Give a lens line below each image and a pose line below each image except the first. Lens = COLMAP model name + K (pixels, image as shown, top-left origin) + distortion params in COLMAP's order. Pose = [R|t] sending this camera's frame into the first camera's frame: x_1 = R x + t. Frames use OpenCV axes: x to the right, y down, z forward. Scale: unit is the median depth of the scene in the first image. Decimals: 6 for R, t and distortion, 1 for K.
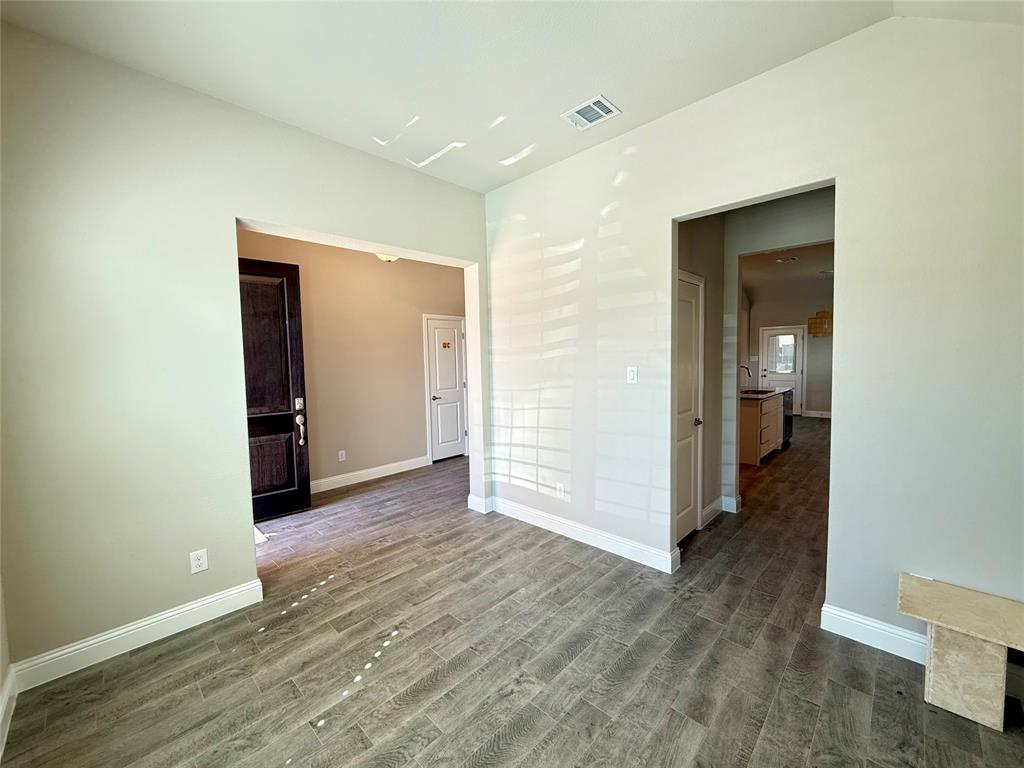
lens RADIAL K [[408.7, 0, 512.5], [0, 408.7, 382.2], [0, 0, 1]] dist [-0.001622, 0.000835]
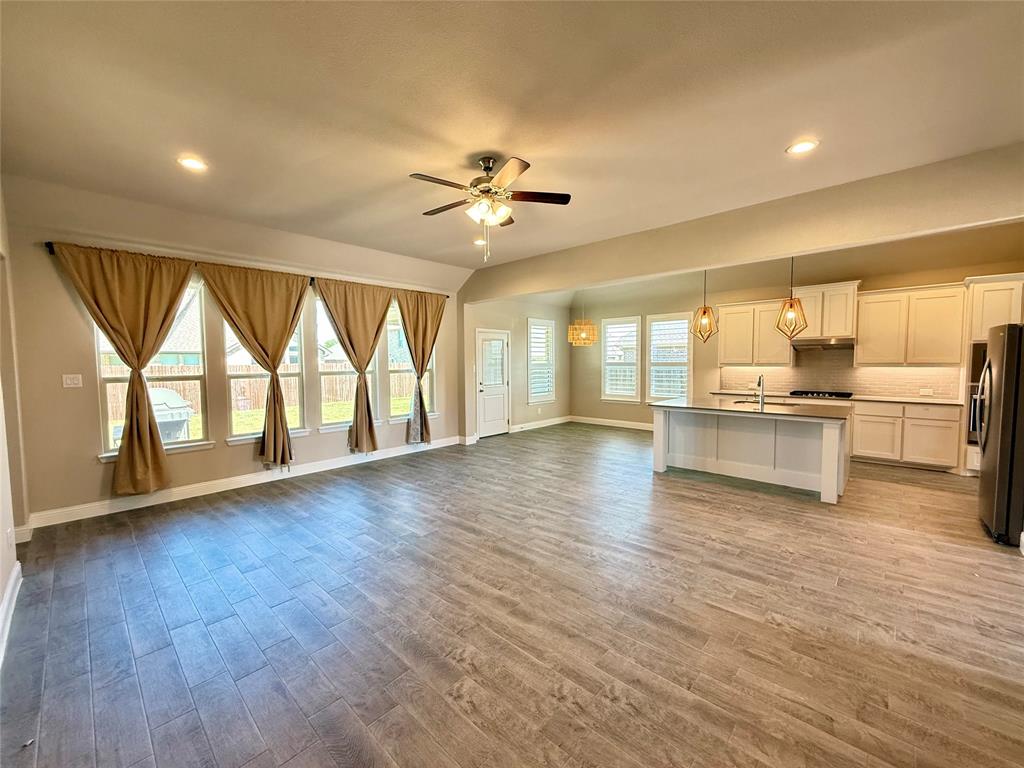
lens RADIAL K [[408.7, 0, 510.8], [0, 408.7, 381.8], [0, 0, 1]] dist [-0.001622, 0.000835]
pose [[-0.019227, -0.033325, 0.999260, -0.302228], [0.069286, 0.996997, 0.034583, -0.102191], [-0.997412, 0.069899, -0.016860, 1.762001]]
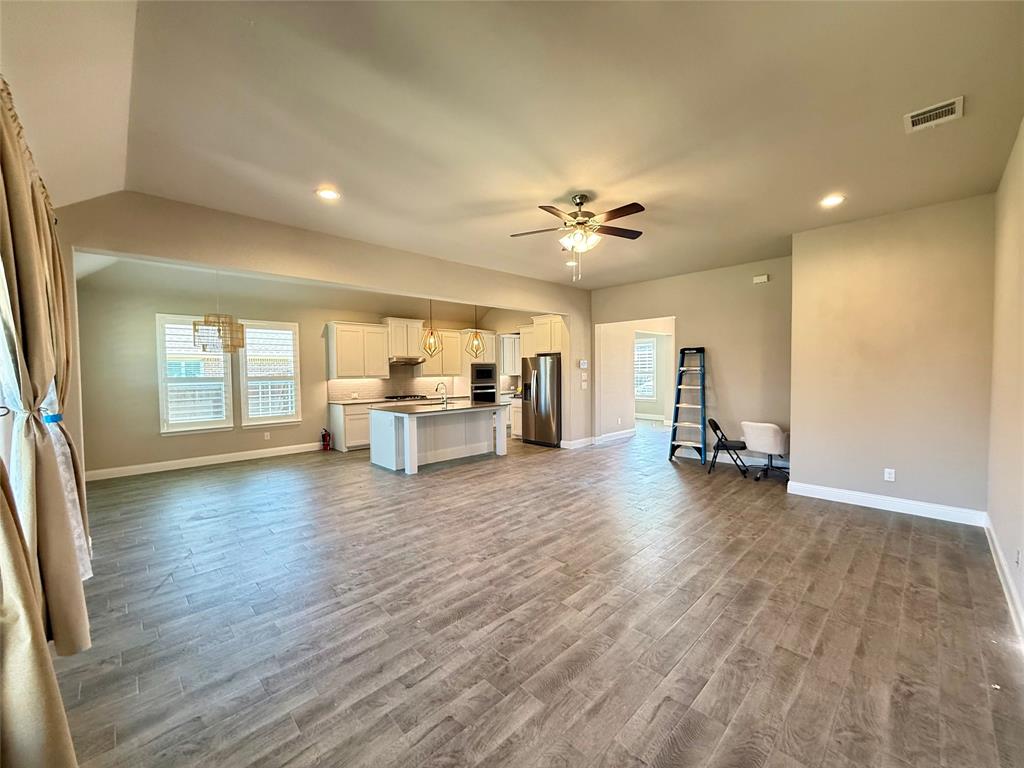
lens RADIAL K [[408.7, 0, 507.5], [0, 408.7, 382.9], [0, 0, 1]] dist [-0.001622, 0.000835]
pose [[-0.998928, 0.027530, 0.037213, 0.388519], [0.030797, 0.995440, 0.090280, -0.157095], [-0.034558, 0.091329, -0.995221, 2.463619]]
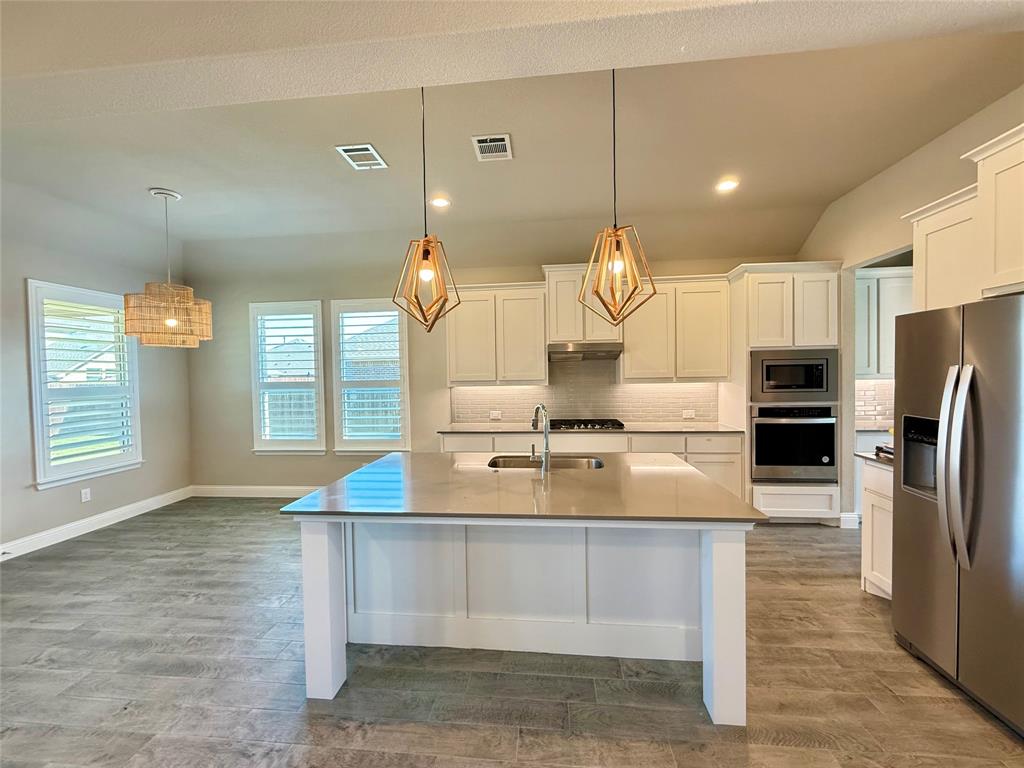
lens RADIAL K [[408.7, 0, 509.6], [0, 408.7, 384.2], [0, 0, 1]] dist [-0.001622, 0.000835]
pose [[-0.619995, 0.010757, 0.784532, 0.311792], [0.077684, 0.995835, 0.047737, -0.092766], [-0.780751, 0.090542, -0.618248, 1.463637]]
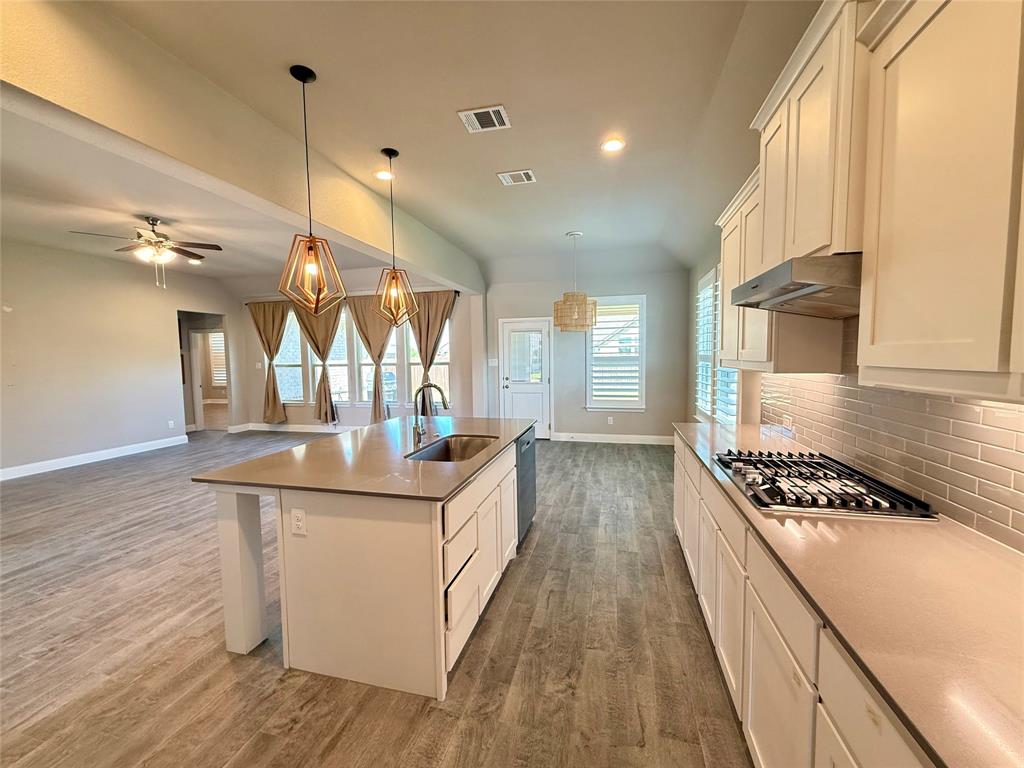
lens RADIAL K [[408.7, 0, 511.0], [0, 408.7, 382.9], [0, 0, 1]] dist [-0.001622, 0.000835]
pose [[0.868033, -0.028132, 0.495709, 0.495811], [0.029596, 0.999550, 0.004899, -0.046437], [-0.495624, 0.010419, 0.868475, 0.689414]]
